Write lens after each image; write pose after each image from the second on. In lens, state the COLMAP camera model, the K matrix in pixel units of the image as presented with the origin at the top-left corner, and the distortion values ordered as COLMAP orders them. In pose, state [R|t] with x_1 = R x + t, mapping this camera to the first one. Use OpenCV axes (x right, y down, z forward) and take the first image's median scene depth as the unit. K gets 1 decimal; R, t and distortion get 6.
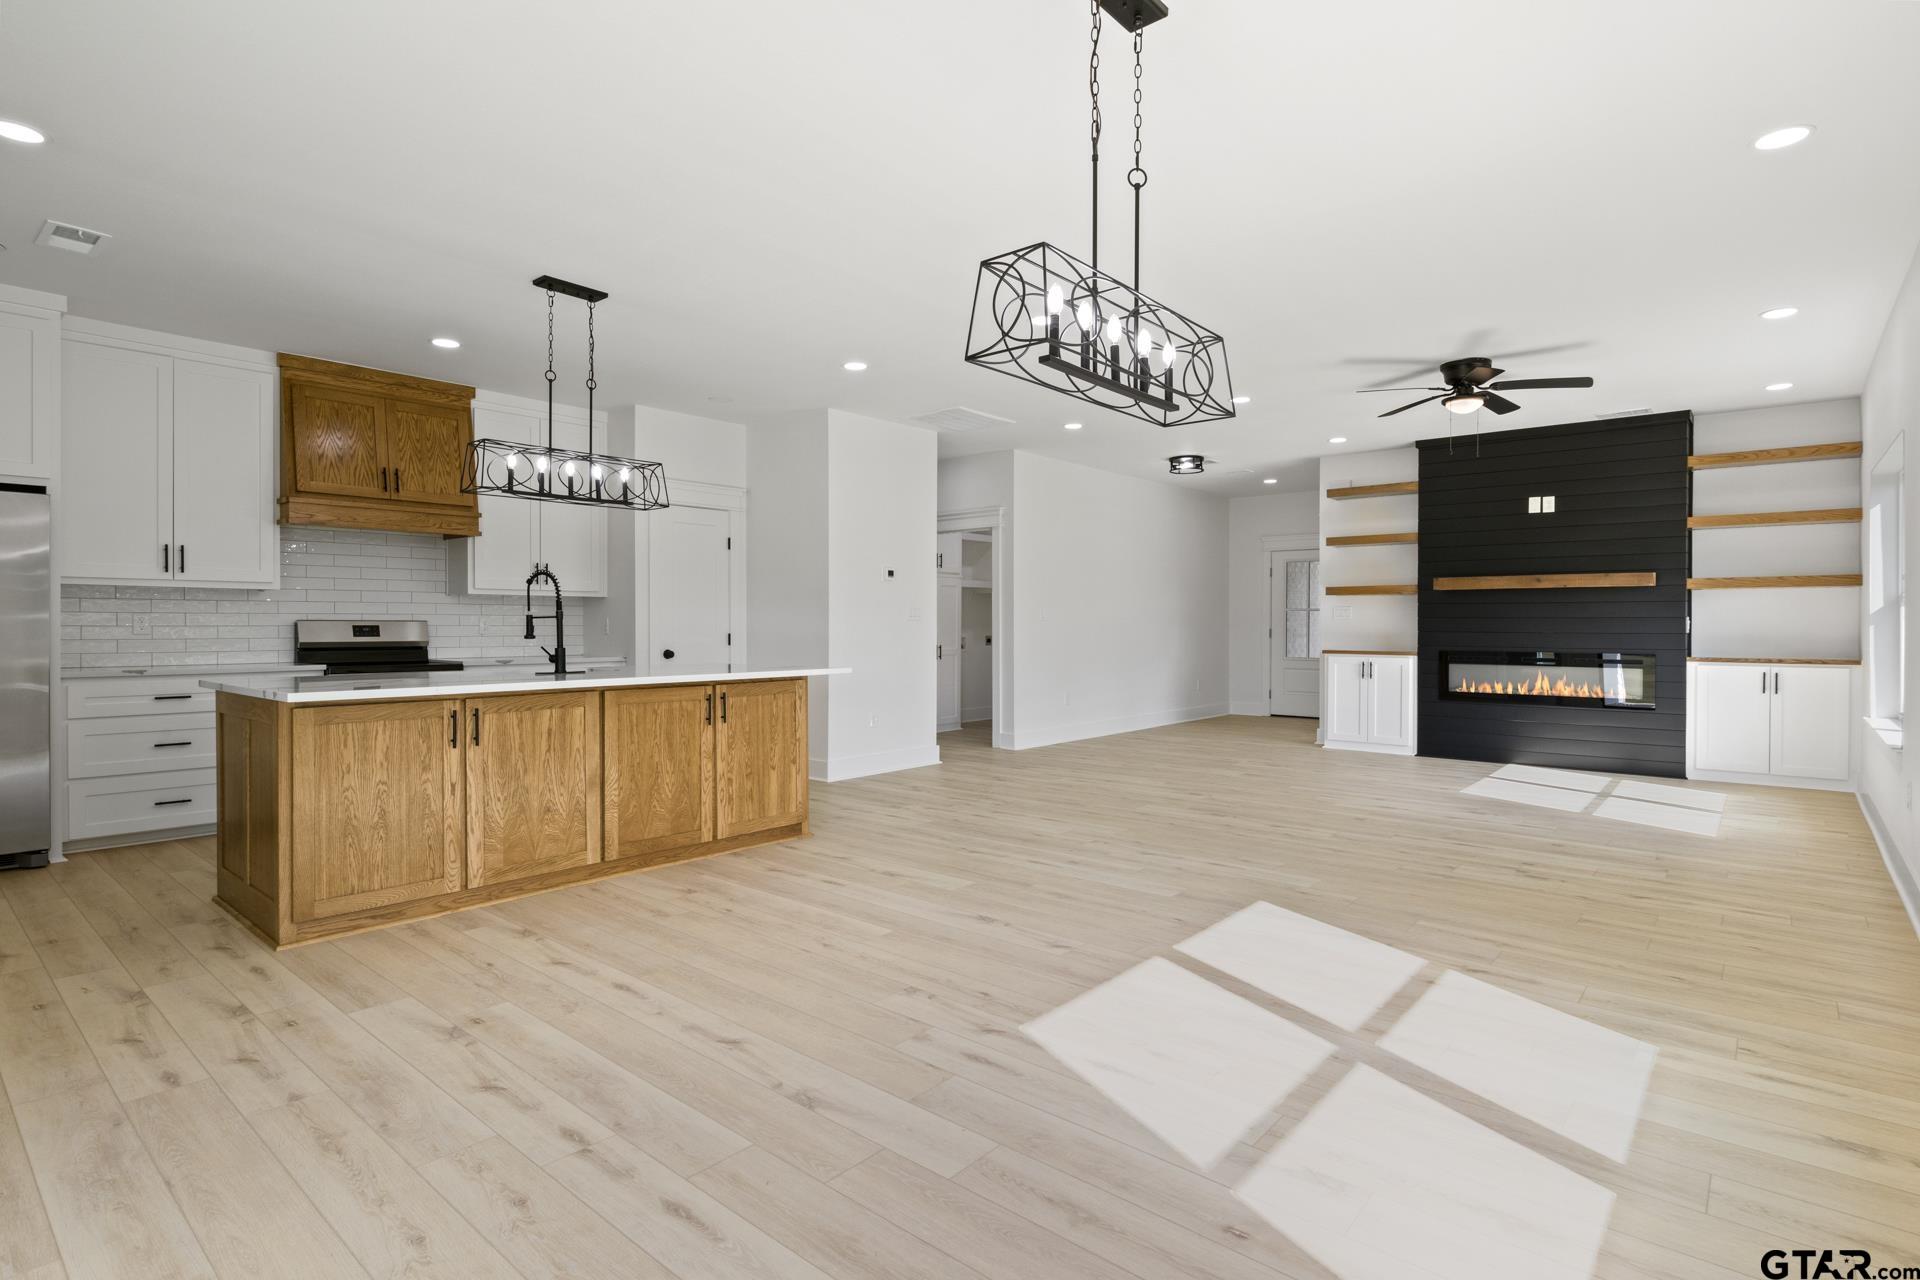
lens RADIAL K [[957.7, 0, 961.6], [0, 957.7, 630.1], [0, 0, 1]] dist [-0.005787, -0.000716]
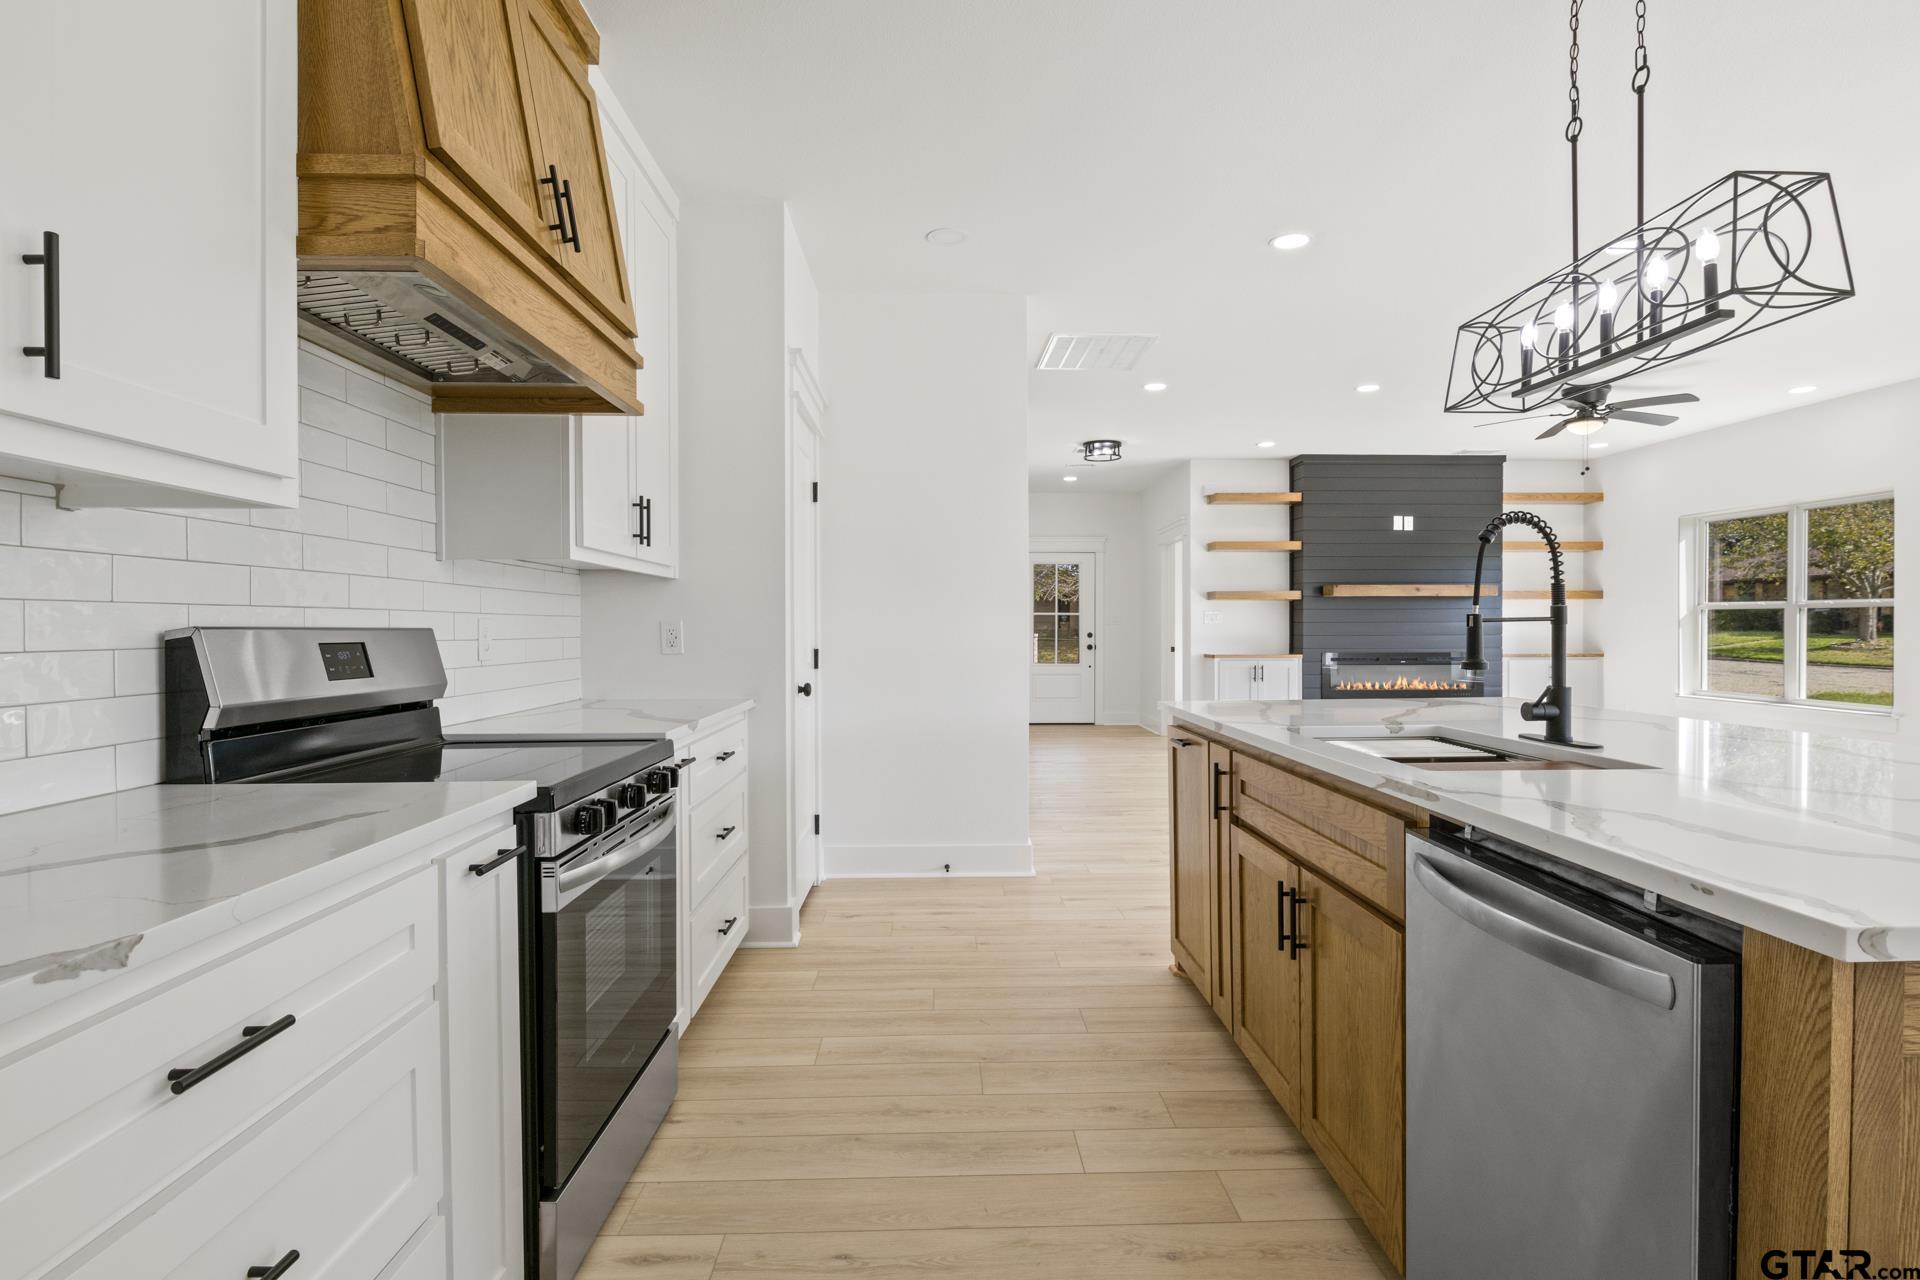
lens RADIAL K [[957.7, 0, 959.0], [0, 957.7, 637.1], [0, 0, 1]] dist [-0.005787, -0.000716]
pose [[0.745223, -0.009558, 0.666747, -0.728600], [0.007577, 0.999954, 0.005866, -0.007795], [-0.666772, 0.000681, 0.745261, 0.664438]]
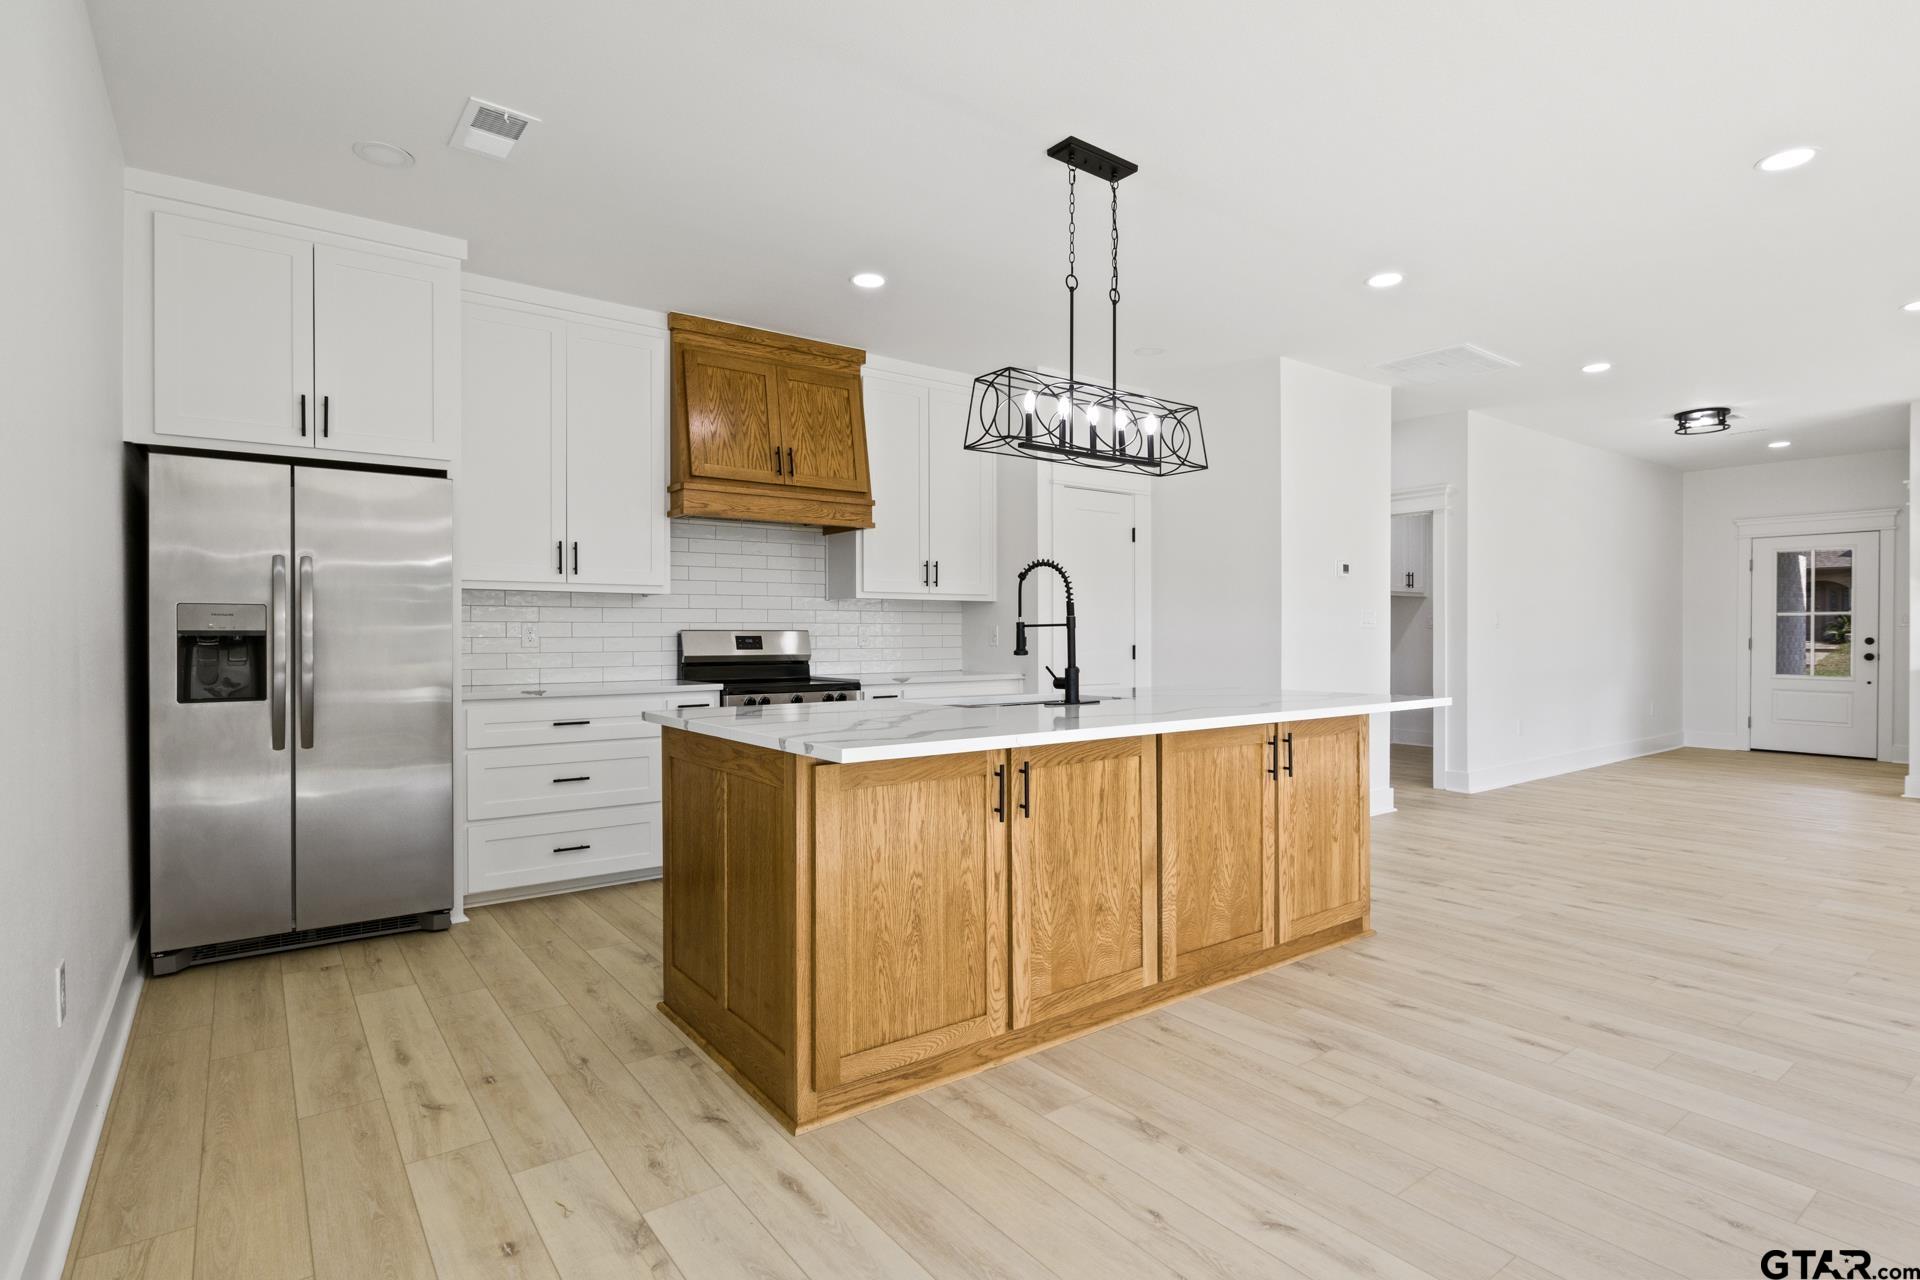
lens RADIAL K [[957.7, 0, 966.6], [0, 957.7, 639.8], [0, 0, 1]] dist [-0.005787, -0.000716]
pose [[0.976506, -0.000268, -0.215491, -0.266594], [0.000526, 0.999999, 0.001140, -0.002695], [0.215490, -0.001227, 0.976505, 0.222357]]
